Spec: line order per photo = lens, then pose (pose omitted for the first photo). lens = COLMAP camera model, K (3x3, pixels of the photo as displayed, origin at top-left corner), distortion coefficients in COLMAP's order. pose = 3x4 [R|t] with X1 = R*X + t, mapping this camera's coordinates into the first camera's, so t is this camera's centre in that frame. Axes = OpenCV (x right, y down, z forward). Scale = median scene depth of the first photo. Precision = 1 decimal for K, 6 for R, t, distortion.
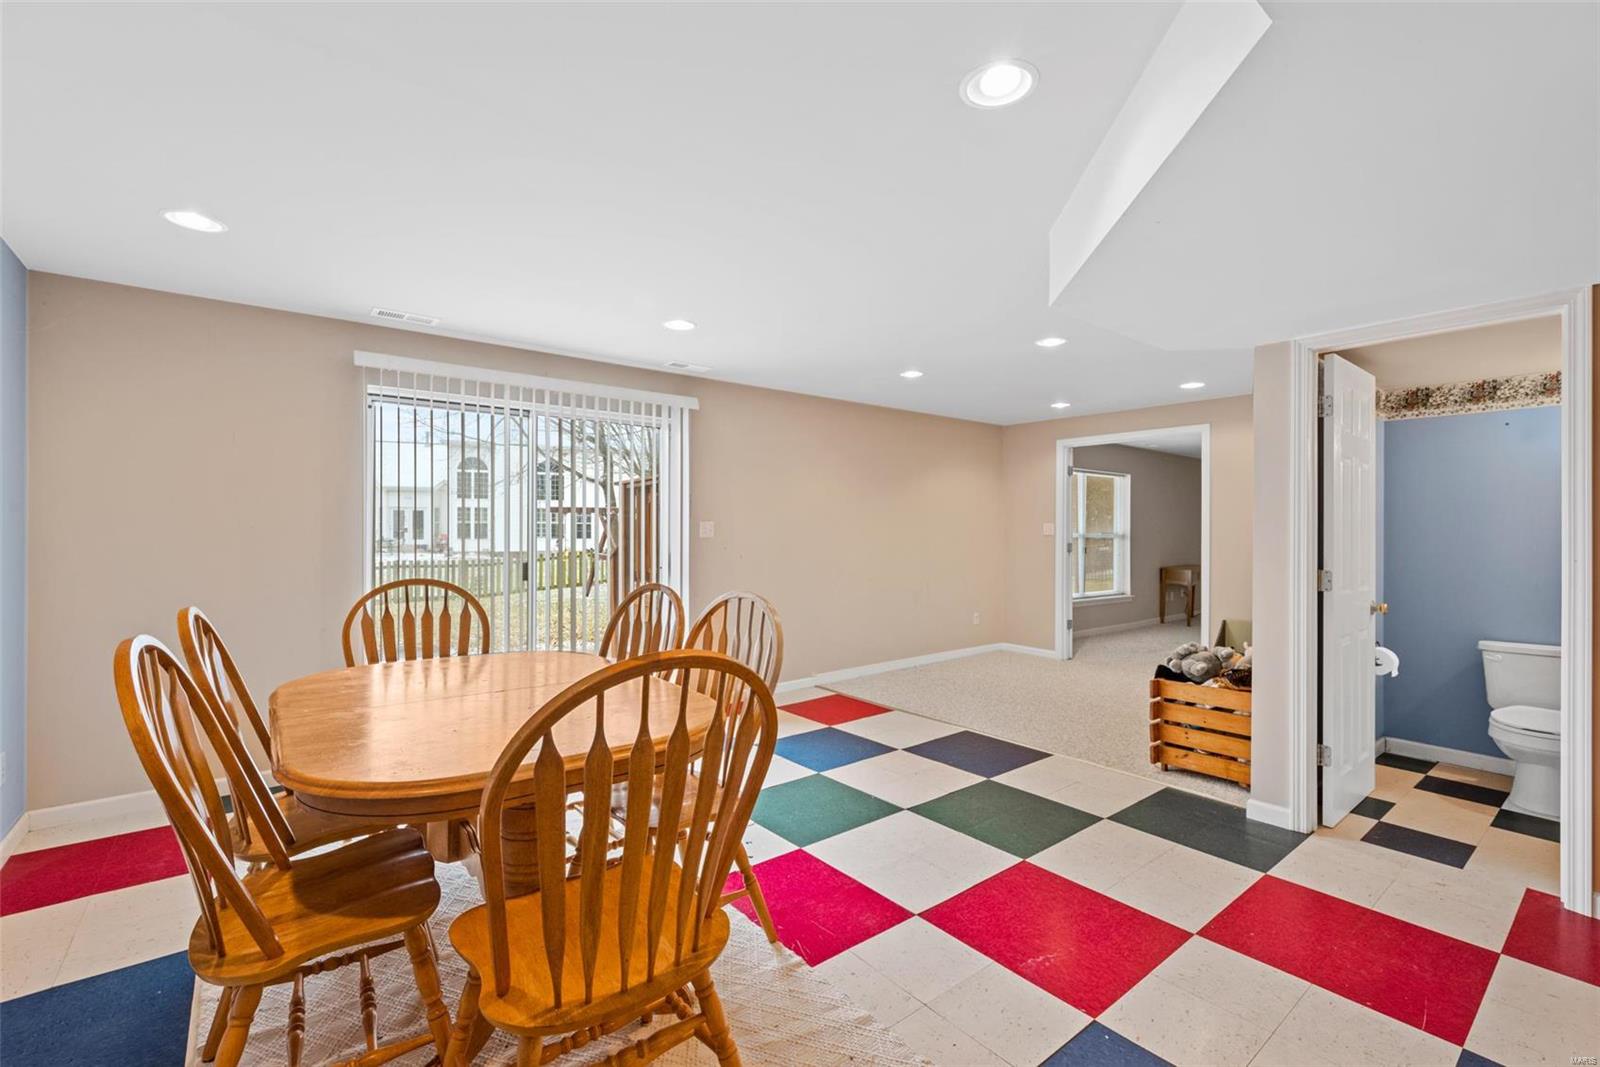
lens RADIAL K [[697.1, 0, 795.4], [0, 697.1, 531.6], [0, 0, 1]] dist [-0.002645, -0.000235]
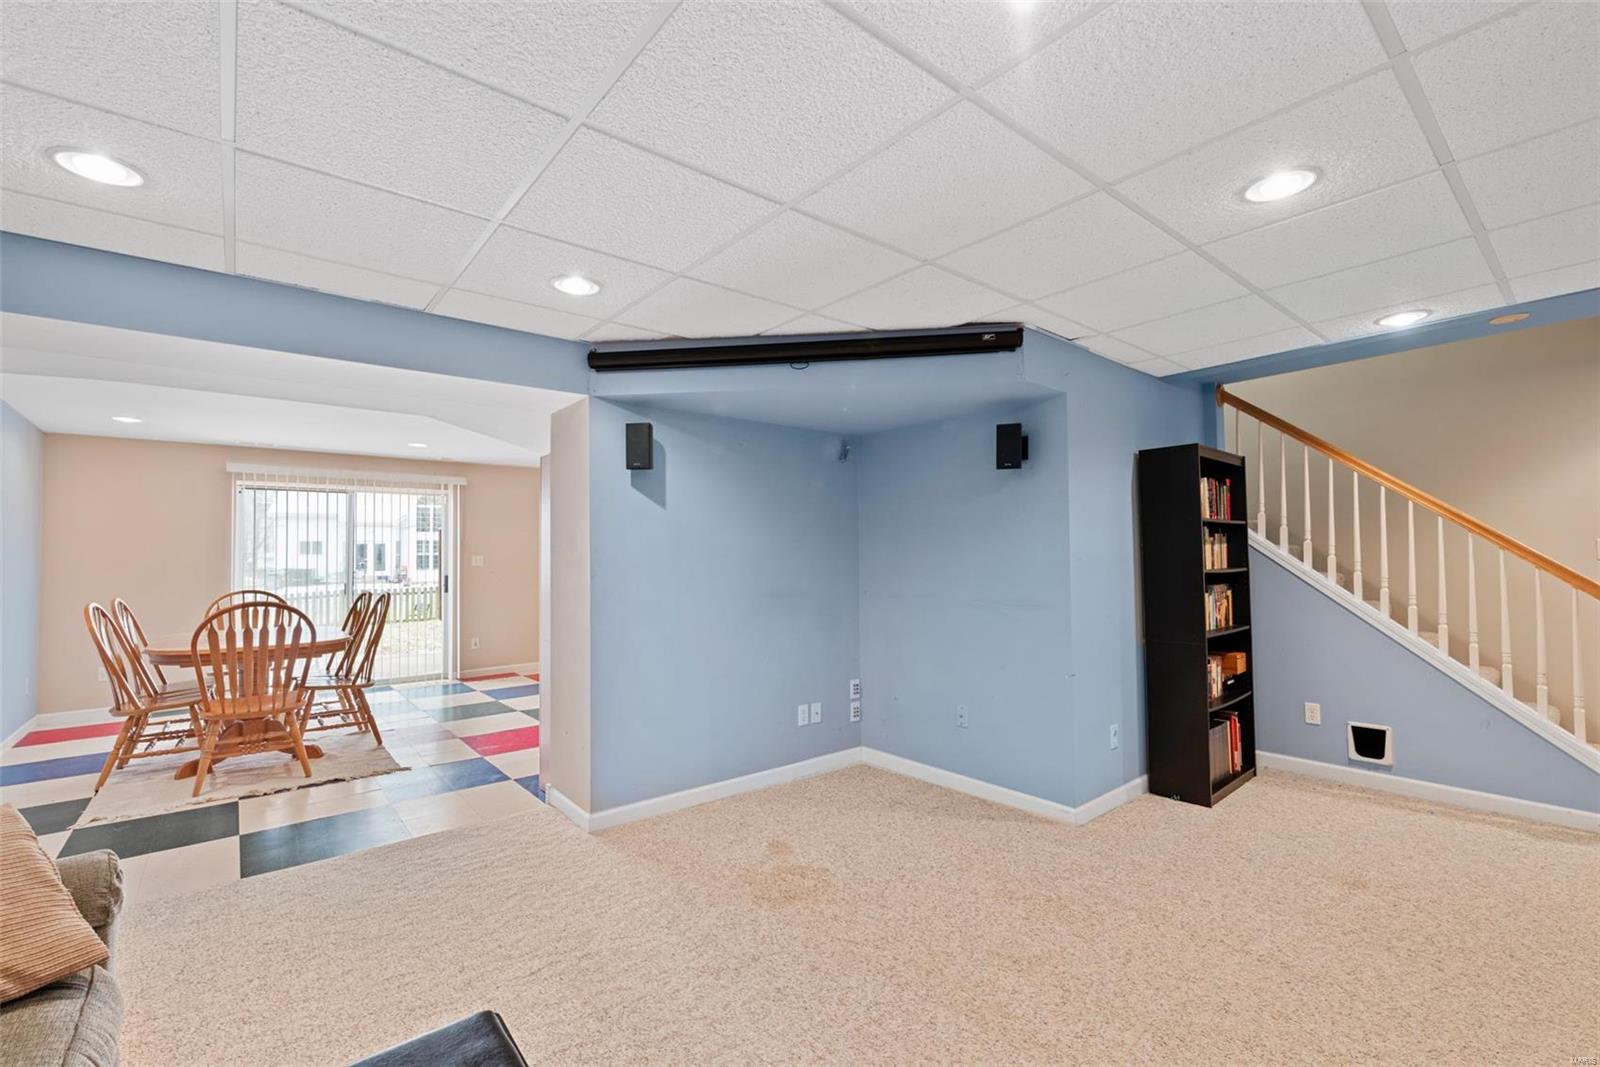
lens RADIAL K [[695.4, 0, 794.2], [0, 695.4, 539.5], [0, 0, 1]] dist [-0.001375, -0.000836]
pose [[0.999762, -0.014823, 0.016007, 0.764262], [0.015233, 0.999551, -0.025801, 0.000822], [-0.015618, 0.026039, 0.999539, -0.767528]]
